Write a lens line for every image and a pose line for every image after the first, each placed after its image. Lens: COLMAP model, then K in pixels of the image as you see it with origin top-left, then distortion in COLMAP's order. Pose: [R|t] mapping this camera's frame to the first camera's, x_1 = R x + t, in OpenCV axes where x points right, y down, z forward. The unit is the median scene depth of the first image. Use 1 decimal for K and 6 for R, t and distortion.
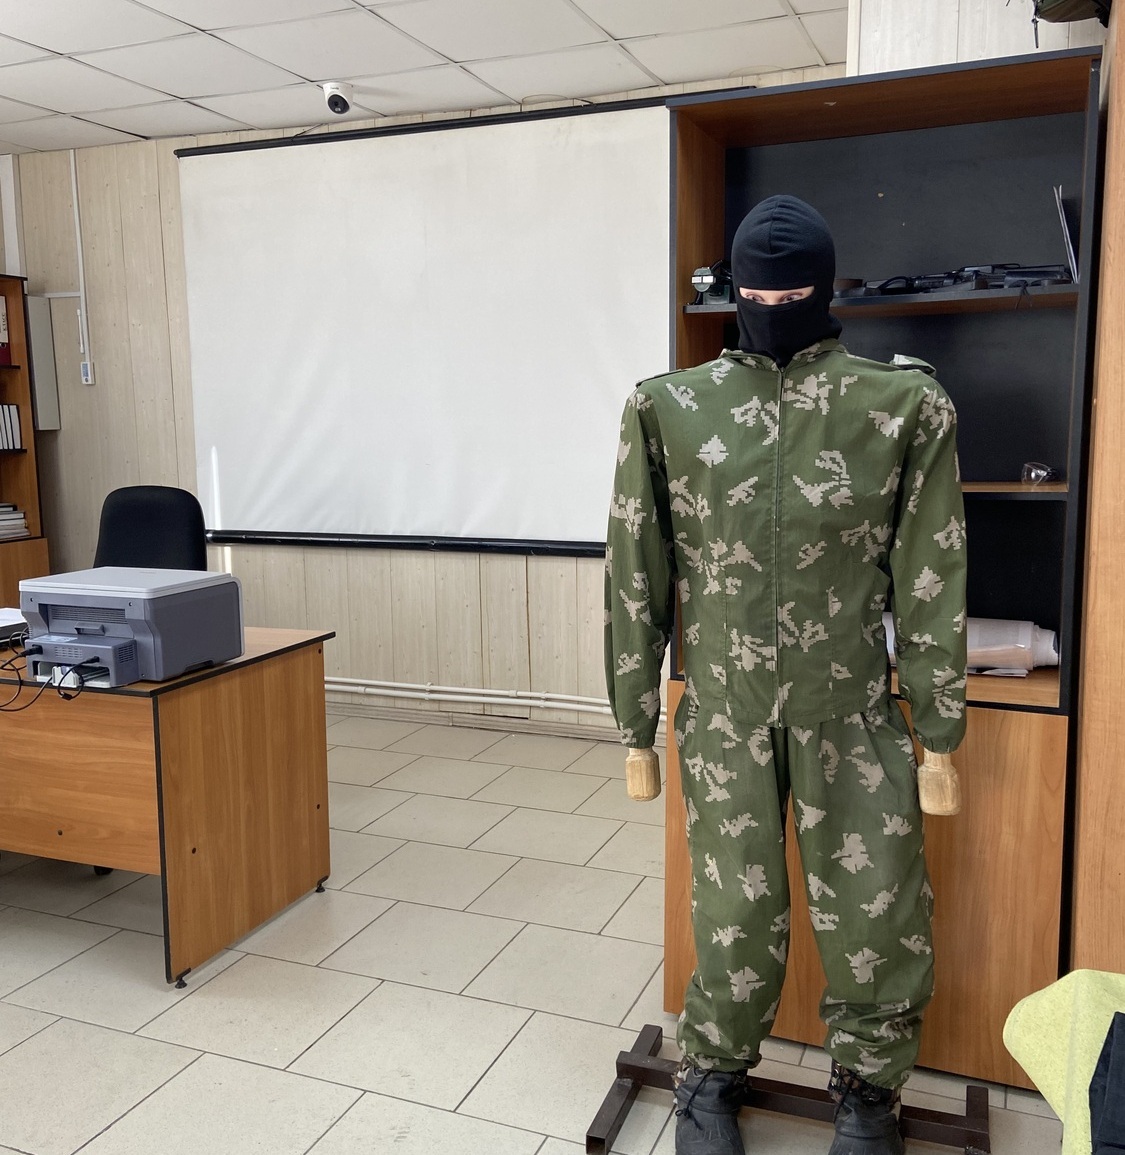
lens RADIAL K [[1130.3, 0, 562.5], [0, 1130.3, 577.5], [0, 0, 1]] dist [0.070966, -0.008939]
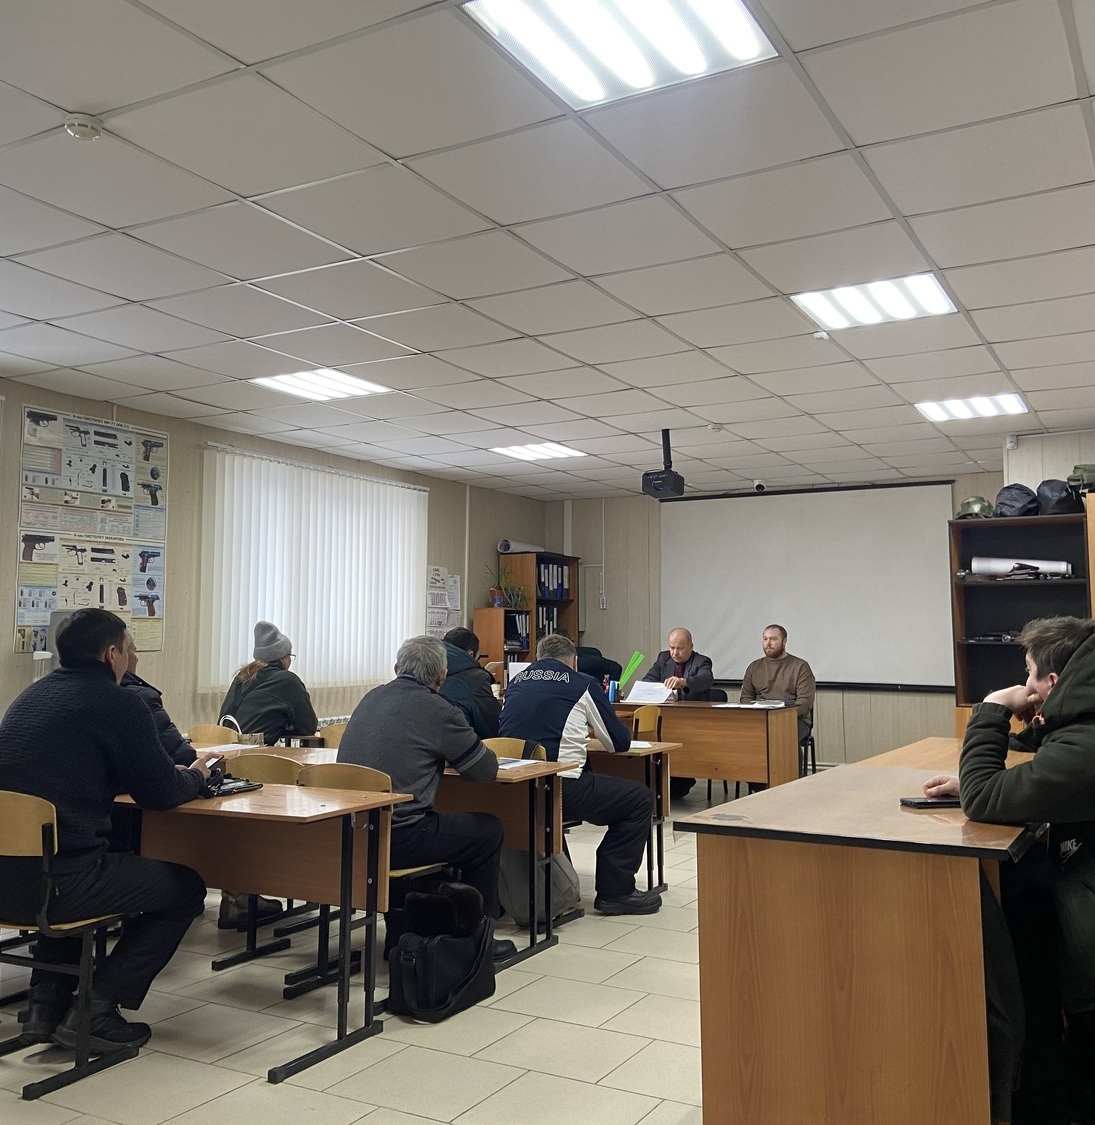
lens RADIAL K [[1101.0, 0, 547.5], [0, 1101.0, 562.5], [0, 0, 1]] dist [0.070966, -0.008939]
pose [[0.992939, -0.004904, -0.118522, -0.786551], [-0.019691, 0.978470, -0.205448, 0.436813], [0.116978, 0.206331, 0.971465, -2.582302]]
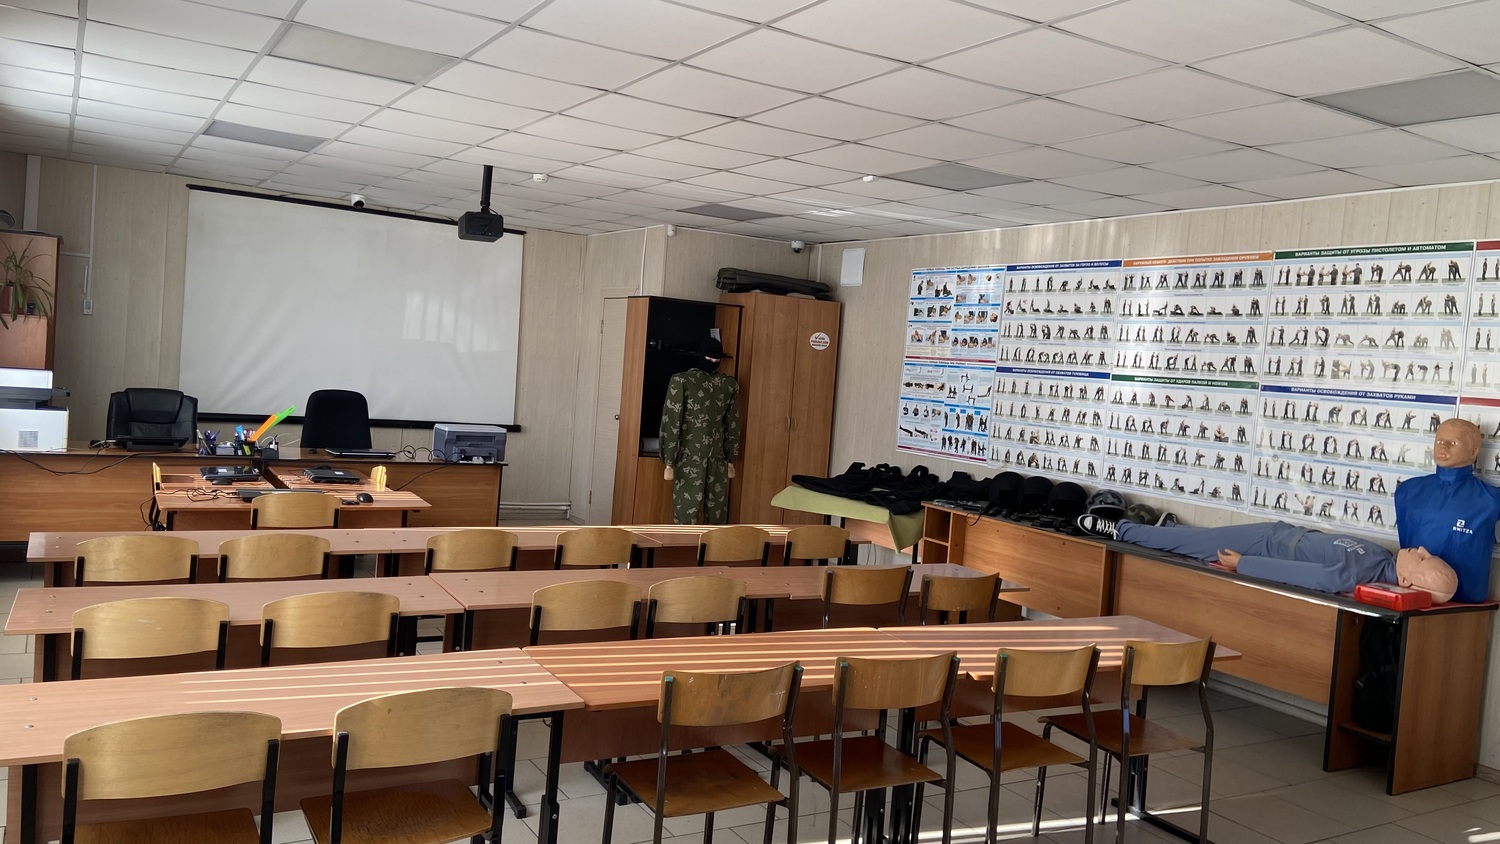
lens RADIAL K [[1128.4, 0, 750.0], [0, 1128.4, 422.0], [0, 0, 1]] dist [0.087976, -0.003646]
pose [[0.596640, 0.015951, 0.802351, -3.113533], [0.031110, 0.998591, -0.042987, 0.182736], [-0.801906, 0.050609, 0.595303, -1.657577]]
